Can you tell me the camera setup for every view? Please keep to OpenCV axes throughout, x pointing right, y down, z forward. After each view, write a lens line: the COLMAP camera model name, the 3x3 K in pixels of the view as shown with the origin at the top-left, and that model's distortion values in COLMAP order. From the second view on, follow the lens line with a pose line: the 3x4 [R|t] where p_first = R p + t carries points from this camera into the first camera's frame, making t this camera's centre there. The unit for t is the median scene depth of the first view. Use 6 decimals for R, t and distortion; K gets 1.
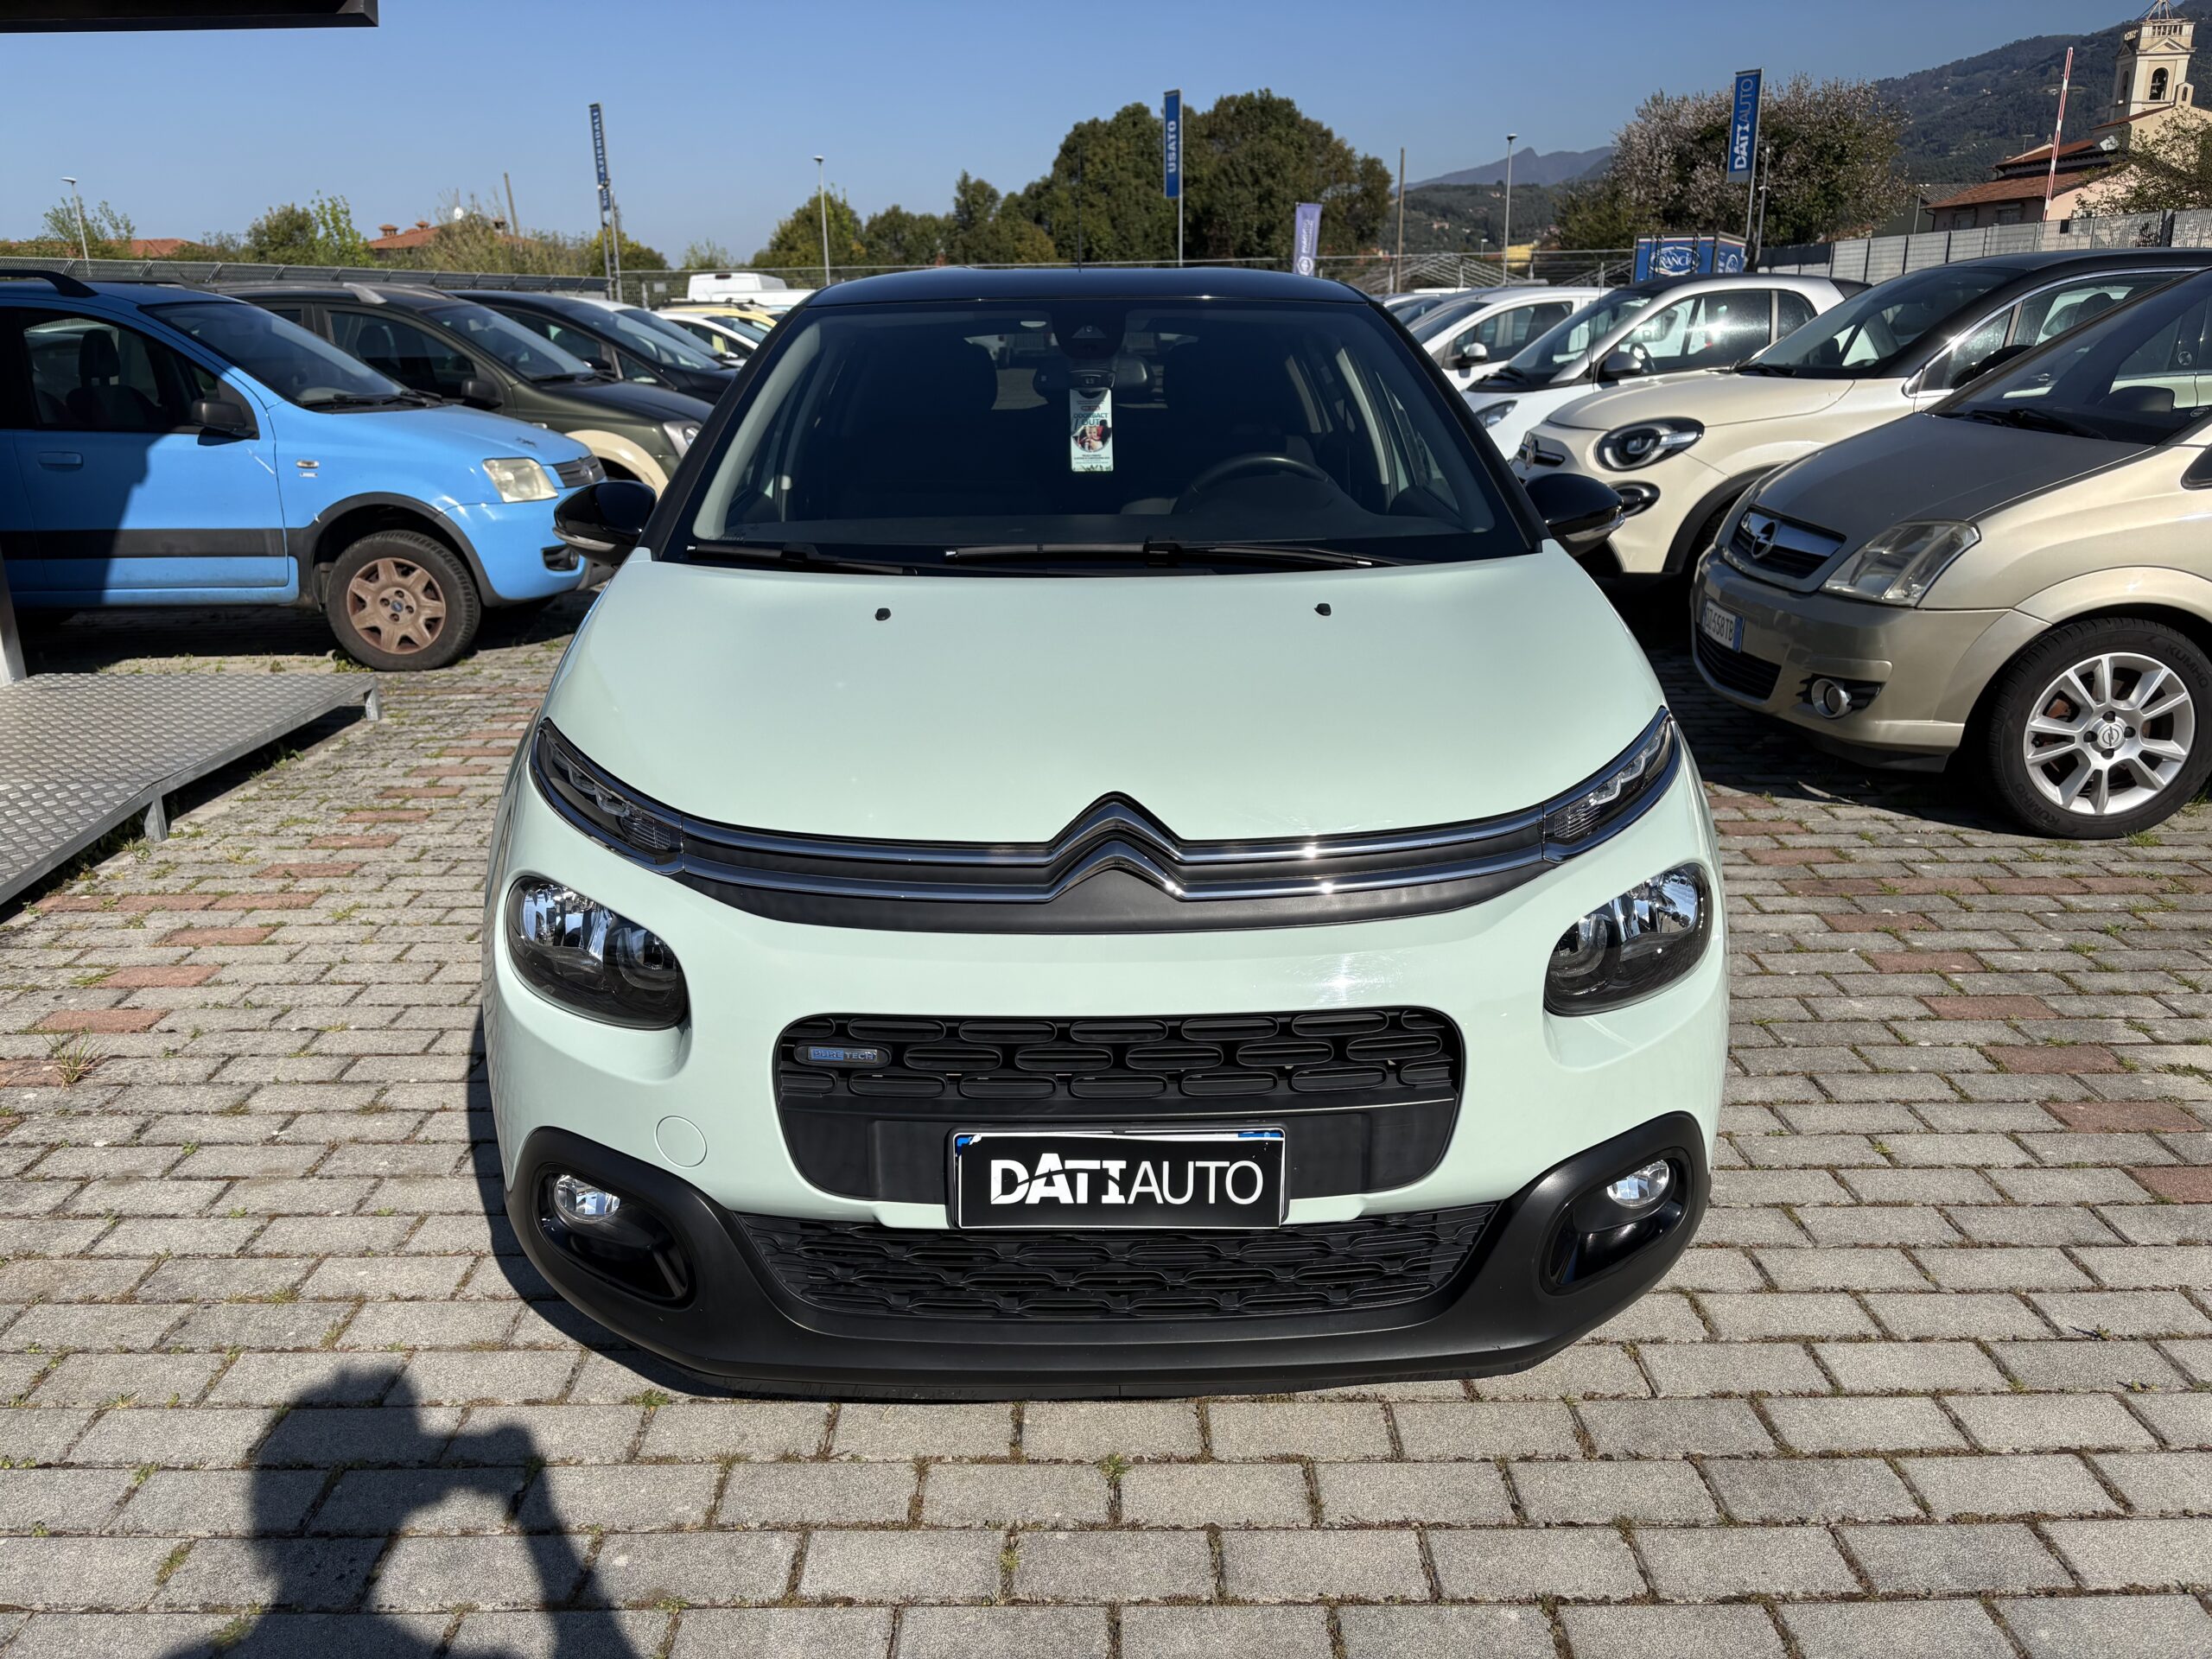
lens RADIAL K [[1673.9, 0, 1098.7], [0, 1673.9, 830.1], [0, 0, 1]] dist [0.073568, -0.083139]
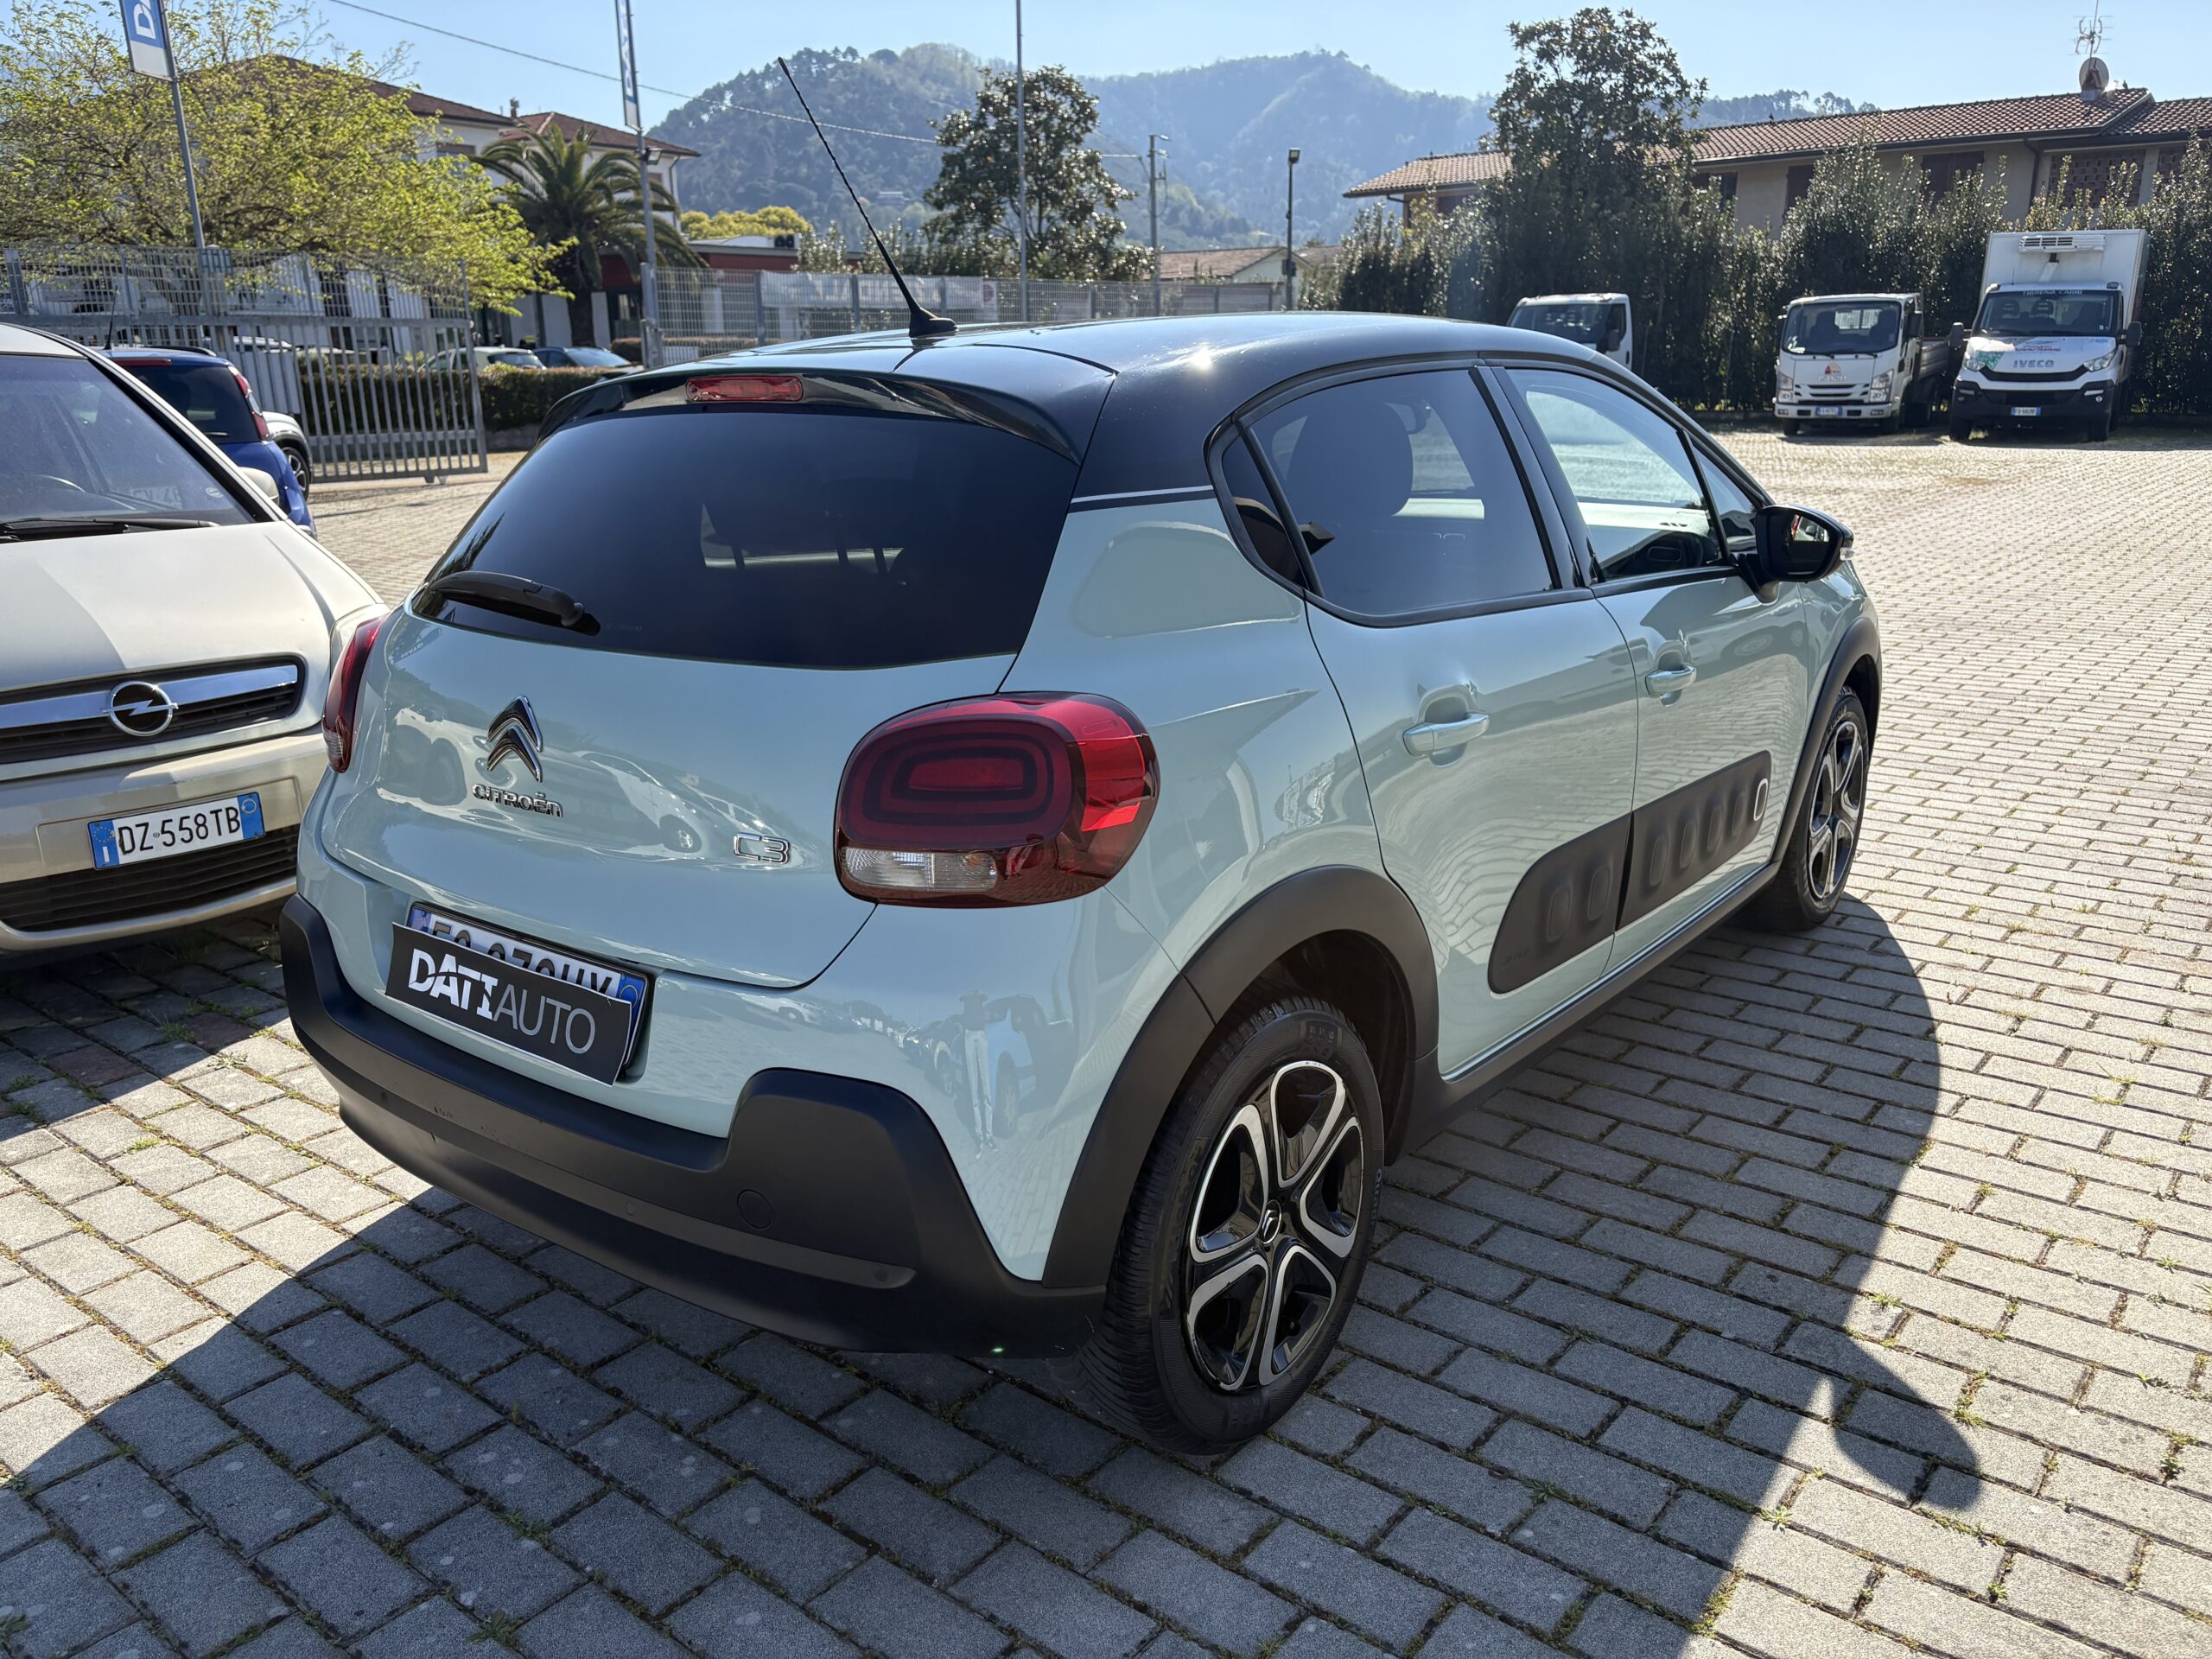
lens RADIAL K [[1681.5, 0, 1111.1], [0, 1681.5, 839.3], [0, 0, 1]] dist [0.077133, -0.093559]
pose [[-0.784643, -0.146445, 0.602403, -0.047114], [0.208528, 0.852736, 0.478913, -0.047696], [-0.583825, 0.501394, -0.638555, 0.153885]]
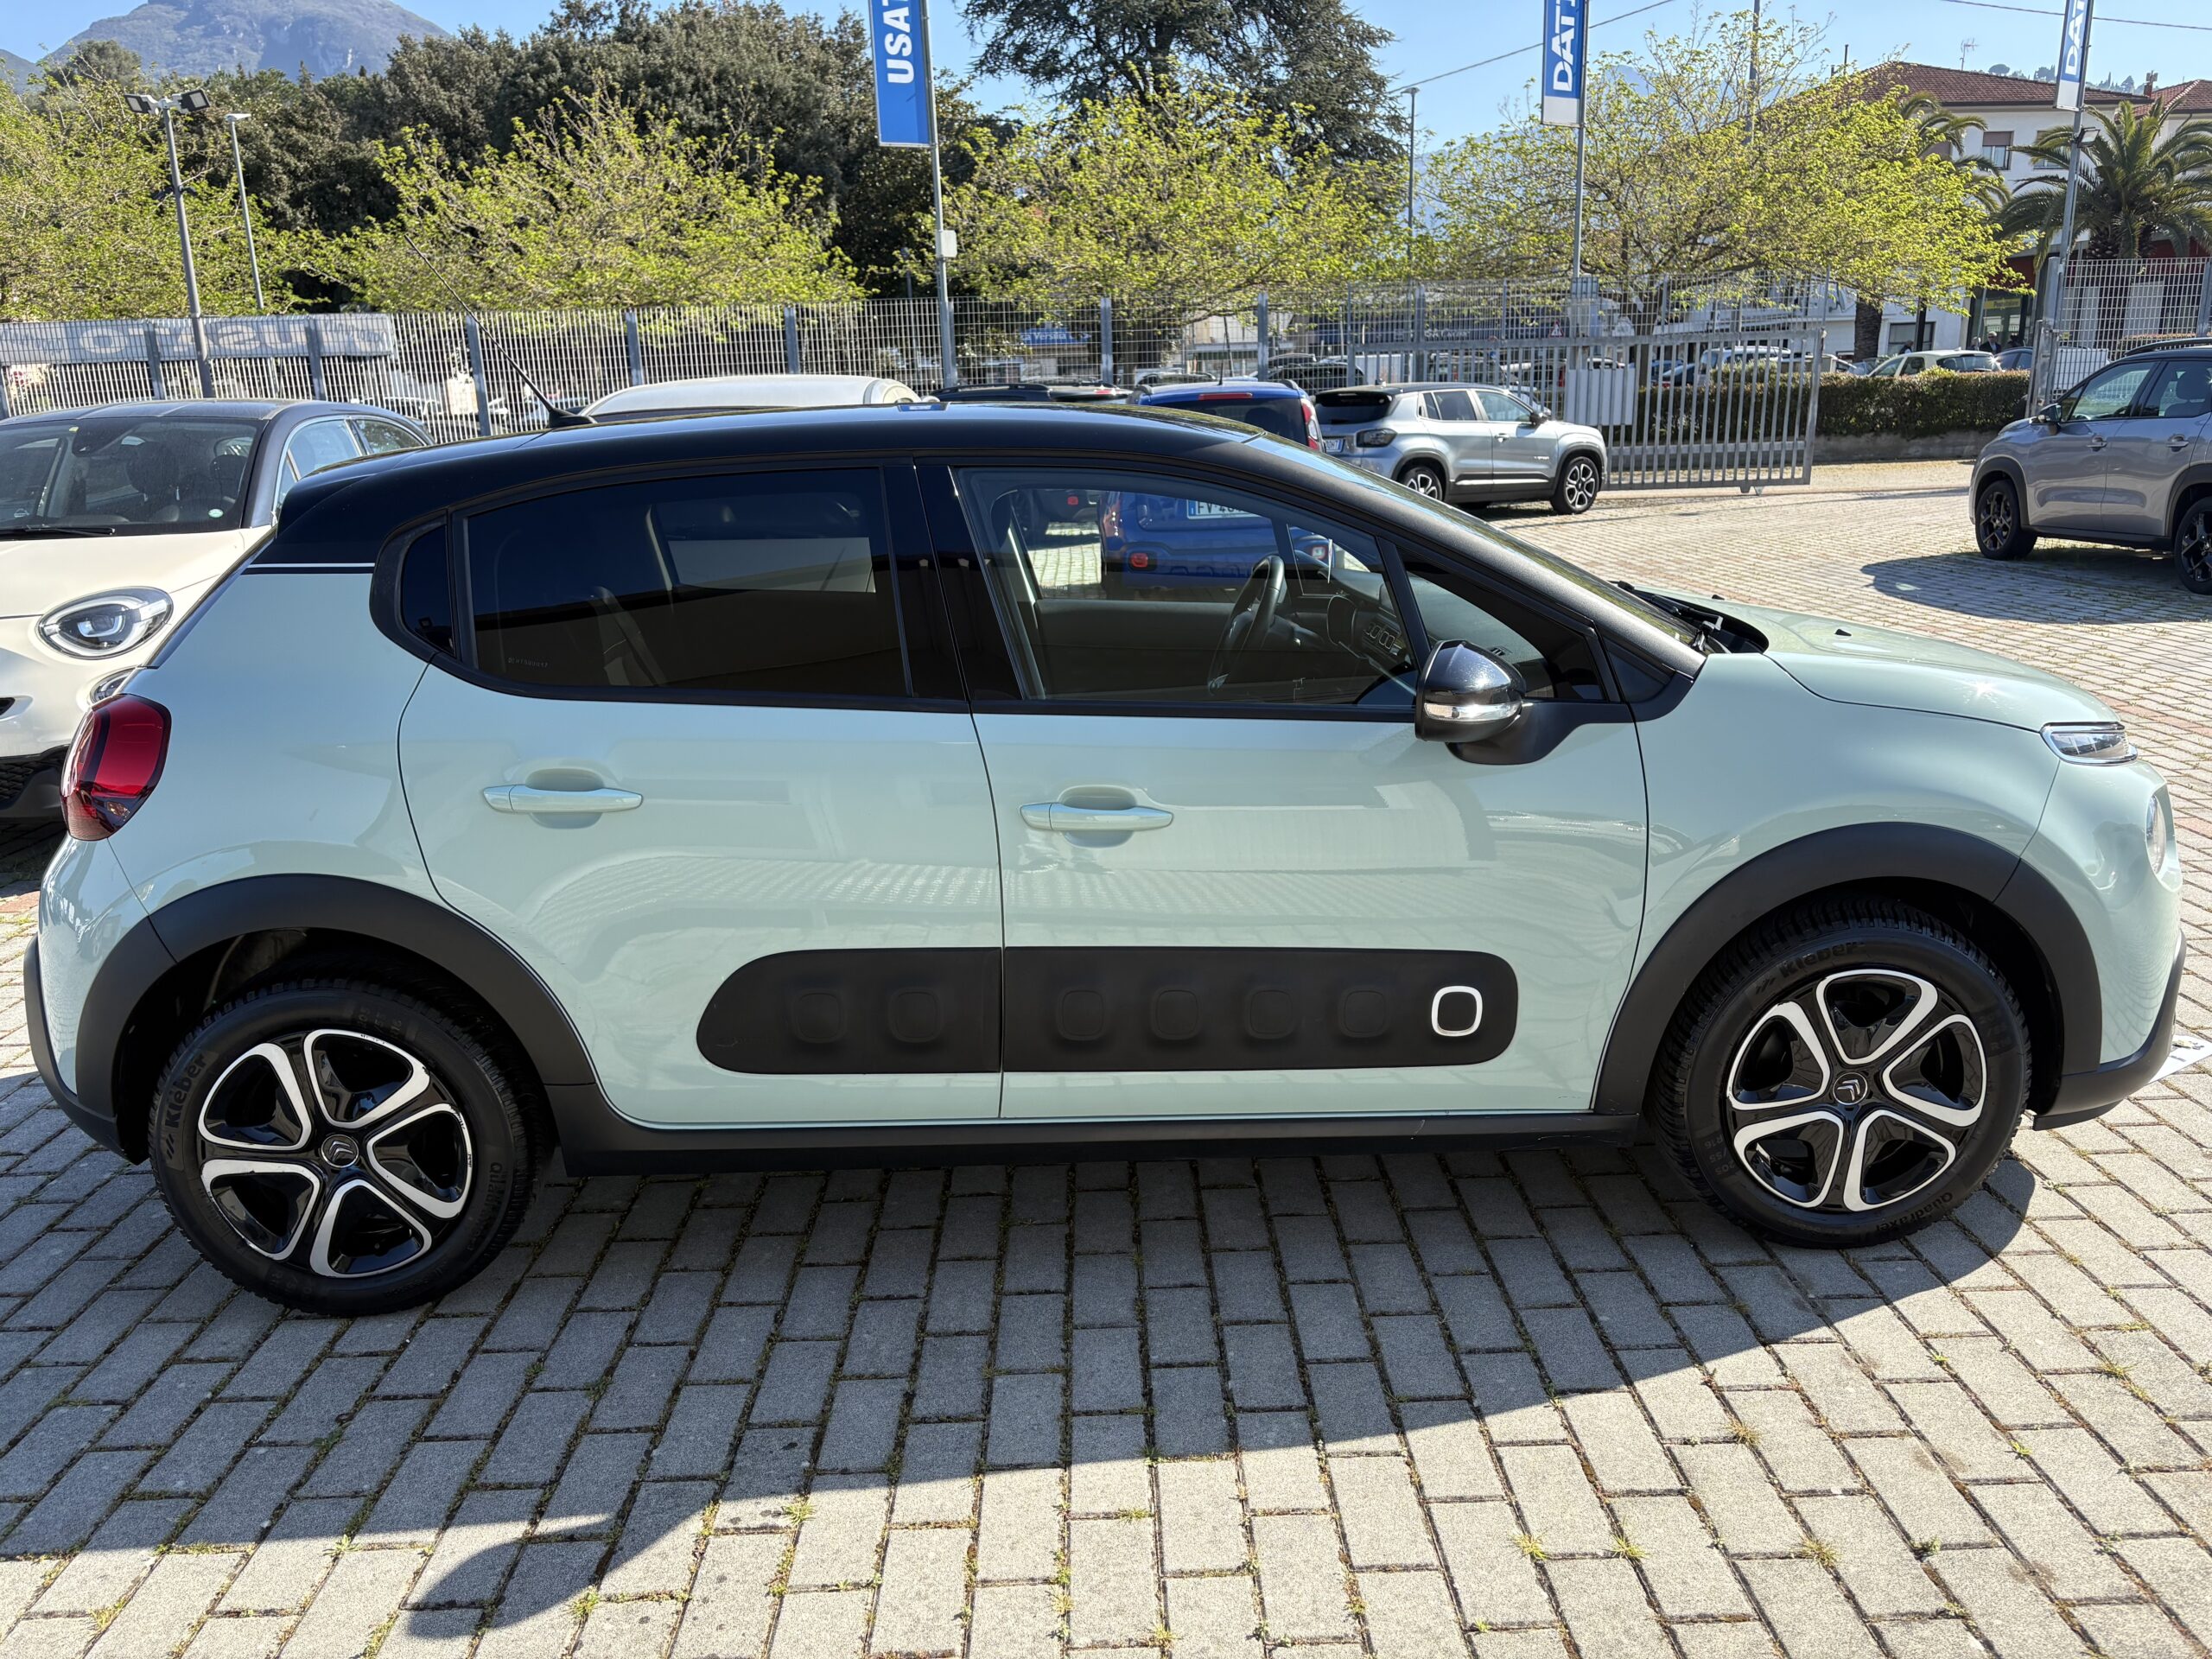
lens RADIAL K [[1673.9, 0, 1098.7], [0, 1673.9, 830.1], [0, 0, 1]] dist [0.073568, -0.083139]
pose [[-0.021387, -0.239934, 0.970554, -0.083800], [0.324224, 0.916646, 0.233751, -0.028086], [-0.945739, 0.319676, 0.058188, 0.085604]]
